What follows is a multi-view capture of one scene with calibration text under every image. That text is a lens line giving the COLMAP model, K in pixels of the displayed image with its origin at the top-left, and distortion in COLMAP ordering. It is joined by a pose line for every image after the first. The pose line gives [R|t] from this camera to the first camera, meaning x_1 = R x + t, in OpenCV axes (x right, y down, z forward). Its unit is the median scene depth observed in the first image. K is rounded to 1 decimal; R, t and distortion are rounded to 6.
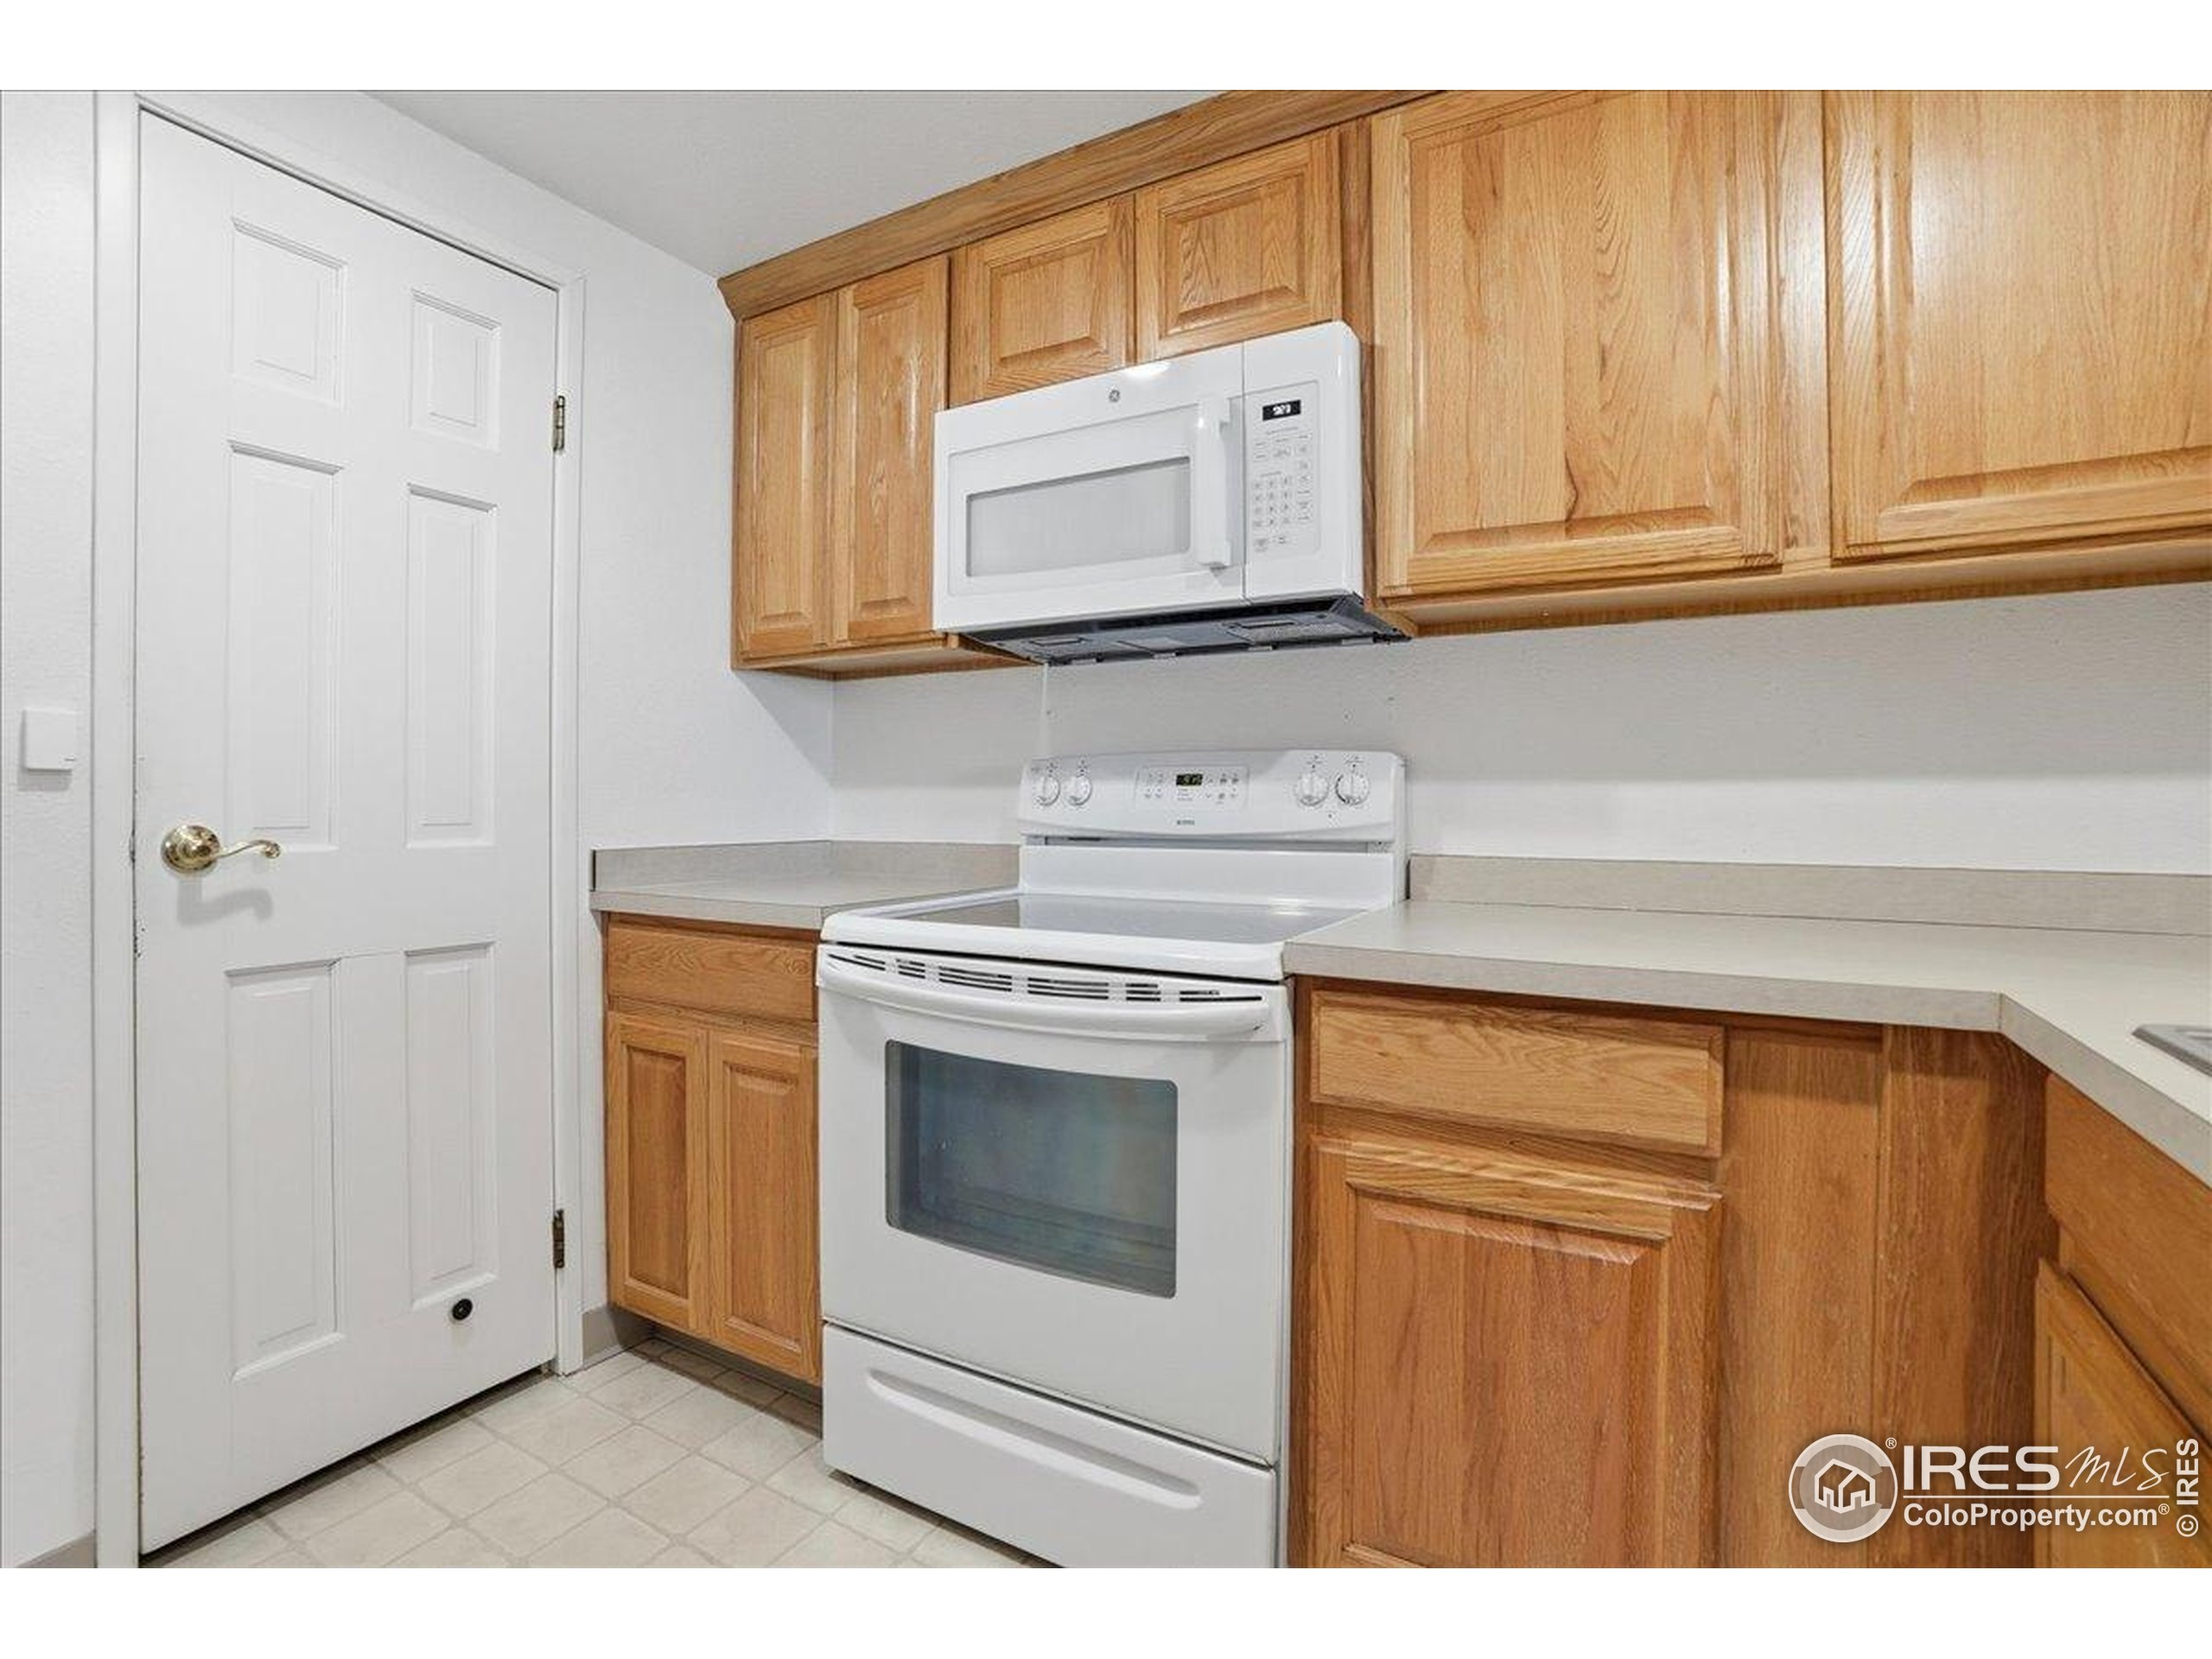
lens RADIAL K [[1032.8, 0, 1105.5], [0, 1032.8, 790.3], [0, 0, 1]] dist [-0.070286, 0.026549]
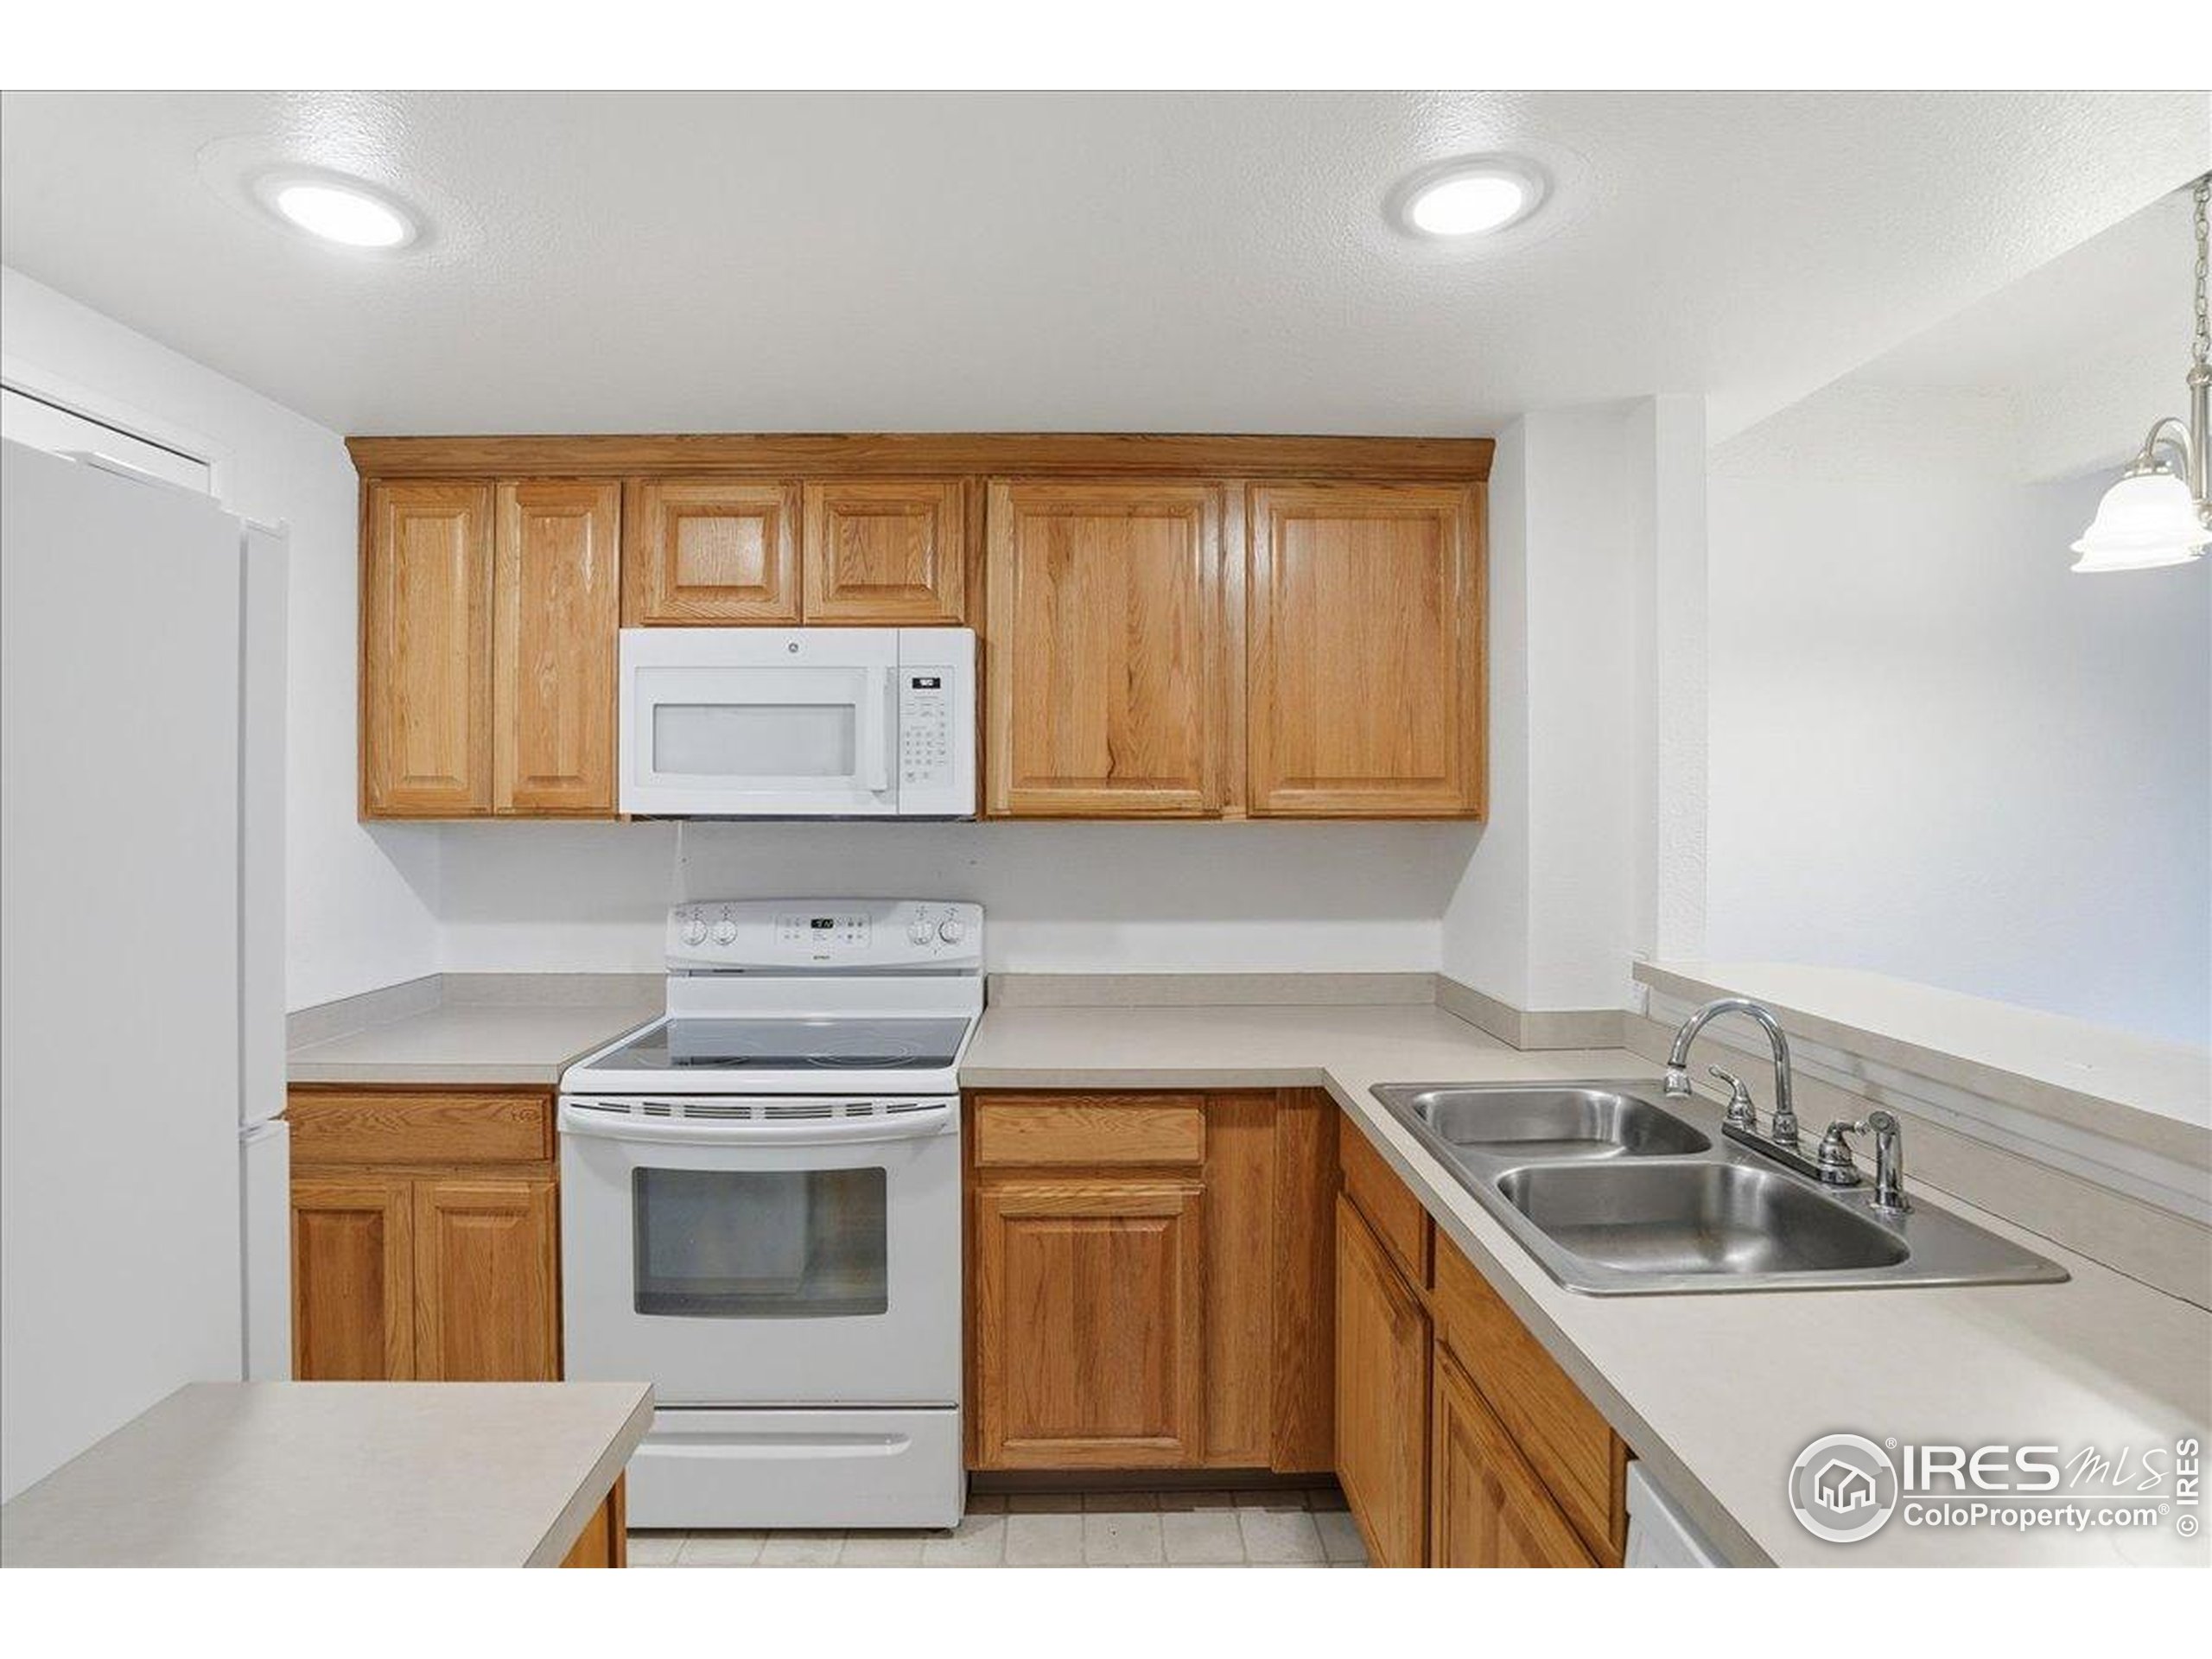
lens RADIAL K [[1059.8, 0, 1091.3], [0, 1059.8, 795.3], [0, 0, 1]] dist [-0.072364, 0.030054]
pose [[0.860423, 0.003151, 0.509570, -0.403896], [-0.002464, 0.999995, -0.002023, -0.226283], [-0.509574, 0.000485, 0.860427, -0.409638]]
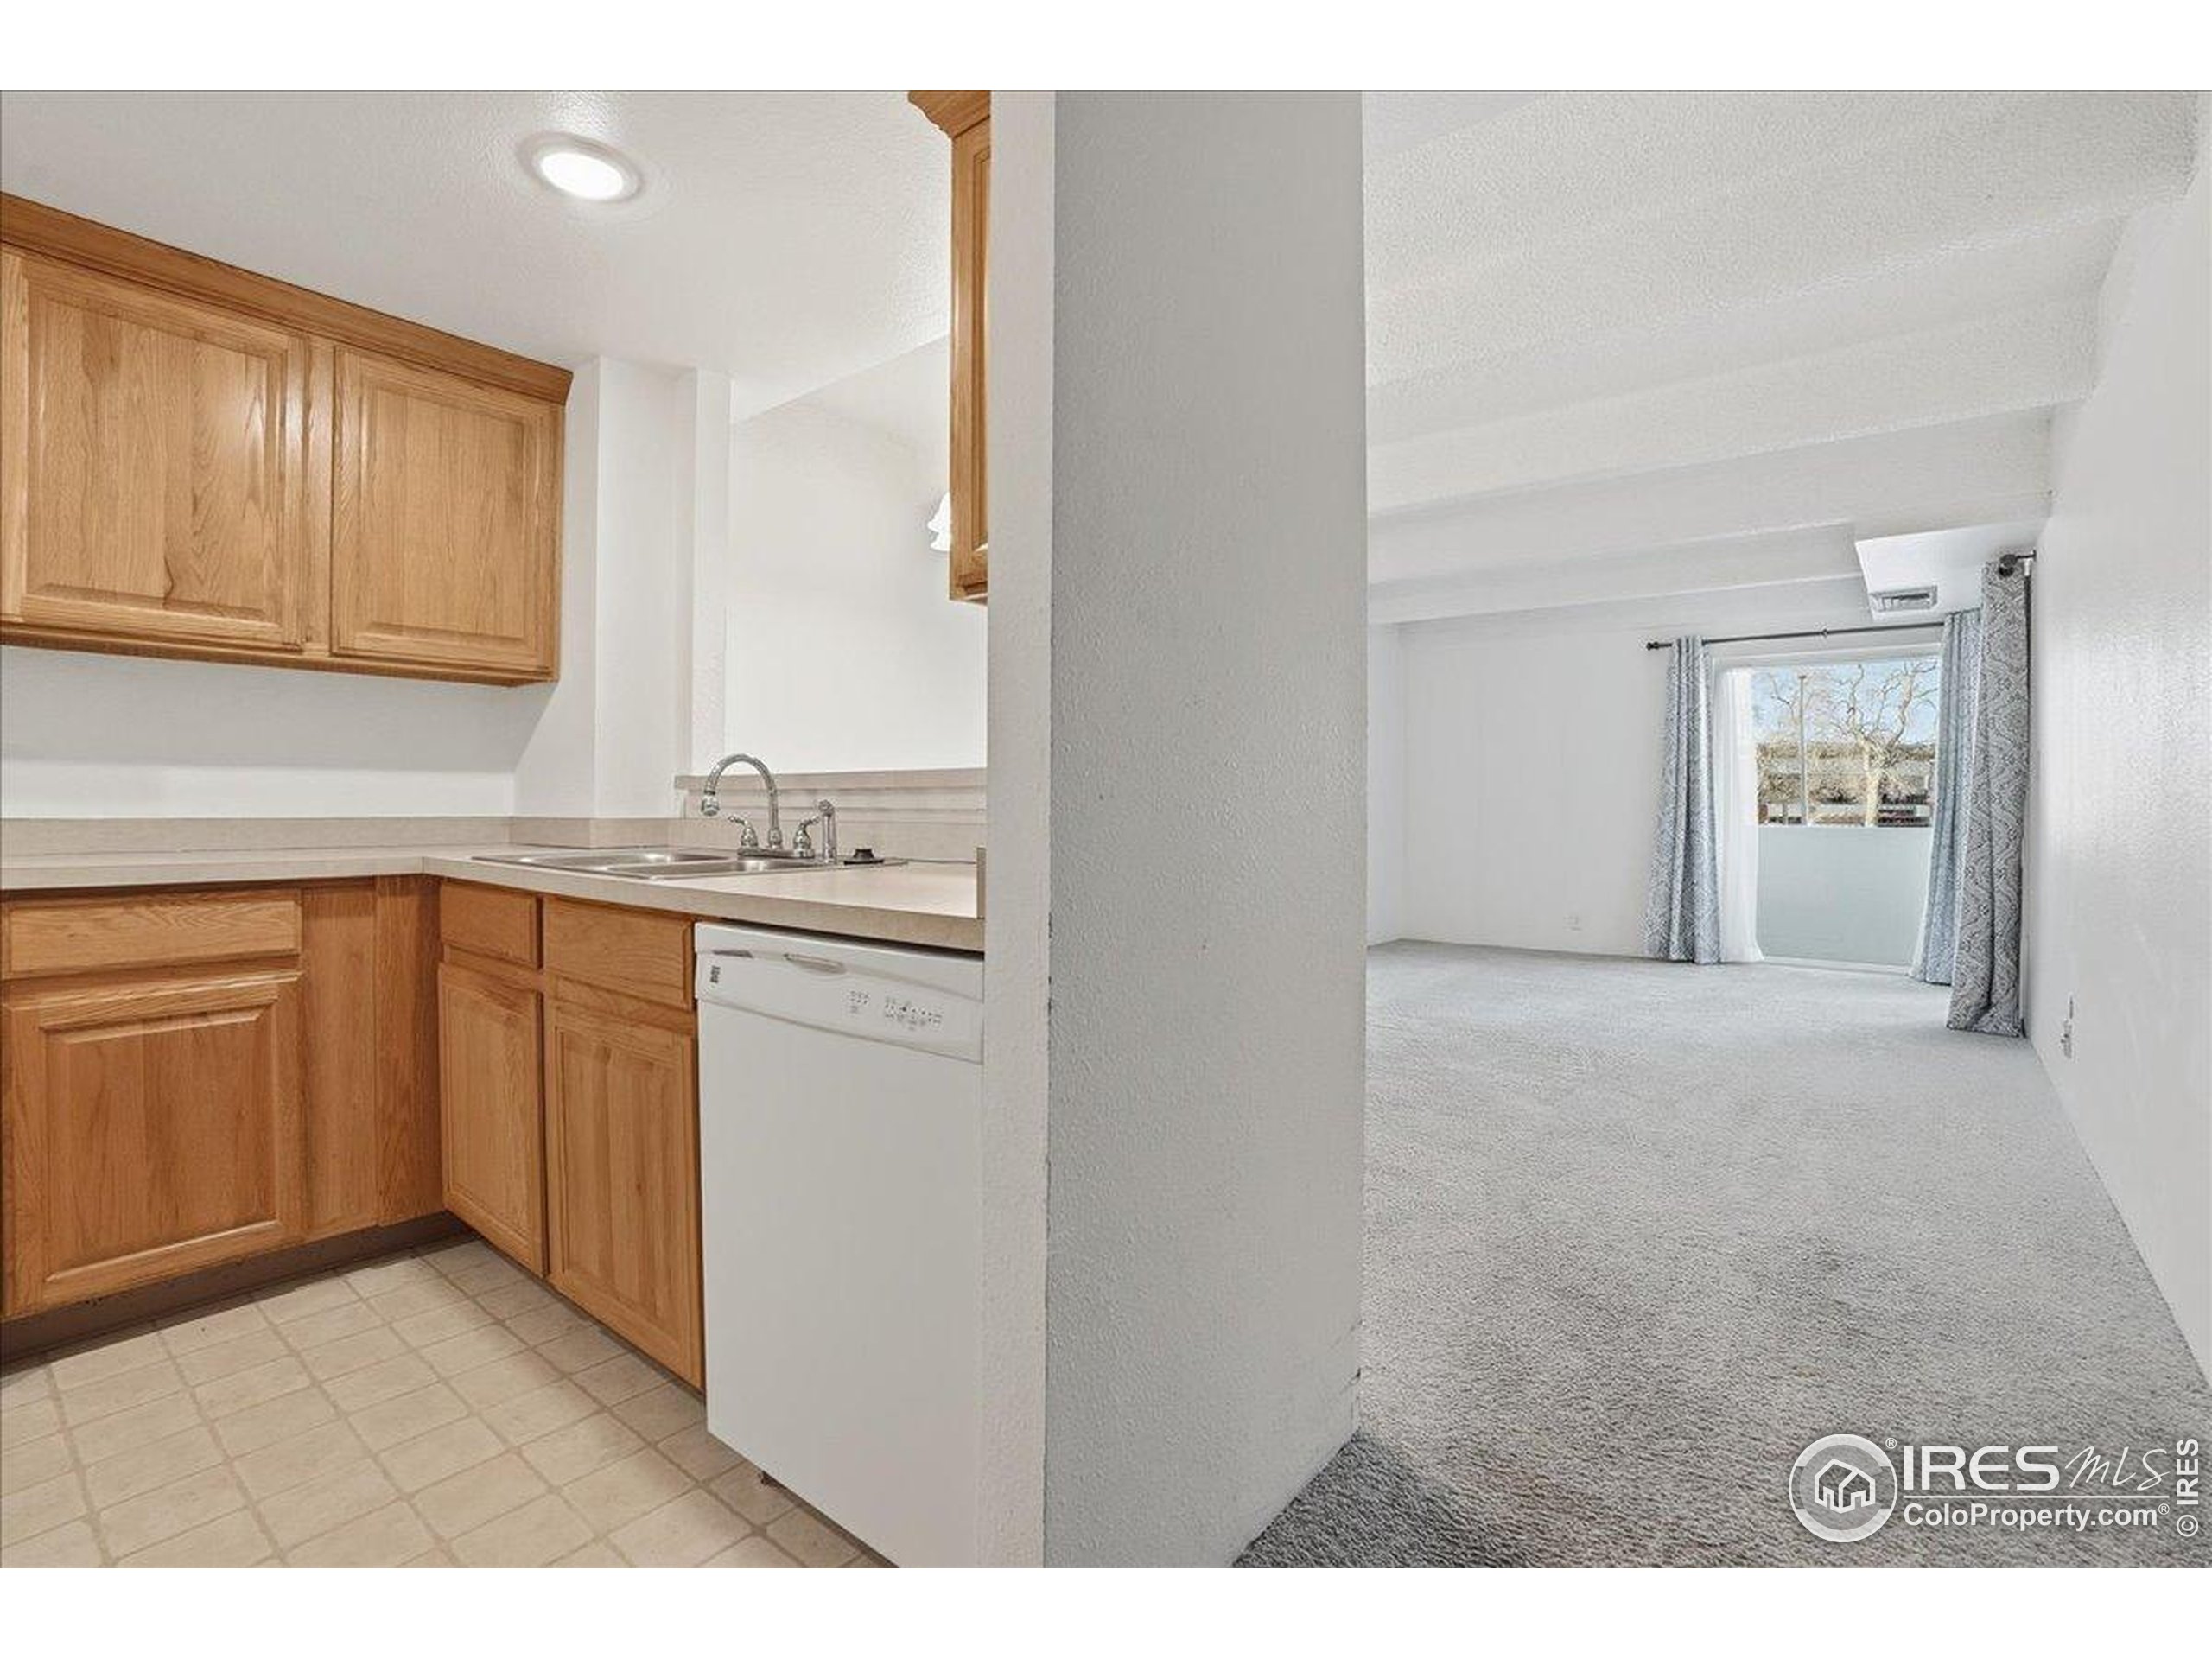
lens RADIAL K [[1059.8, 0, 1091.3], [0, 1059.8, 795.3], [0, 0, 1]] dist [-0.072364, 0.030054]
pose [[0.158285, 0.015842, 0.987266, -0.826544], [0.001938, 0.999864, -0.016355, 0.062726], [-0.987392, 0.004502, 0.158233, -0.626657]]
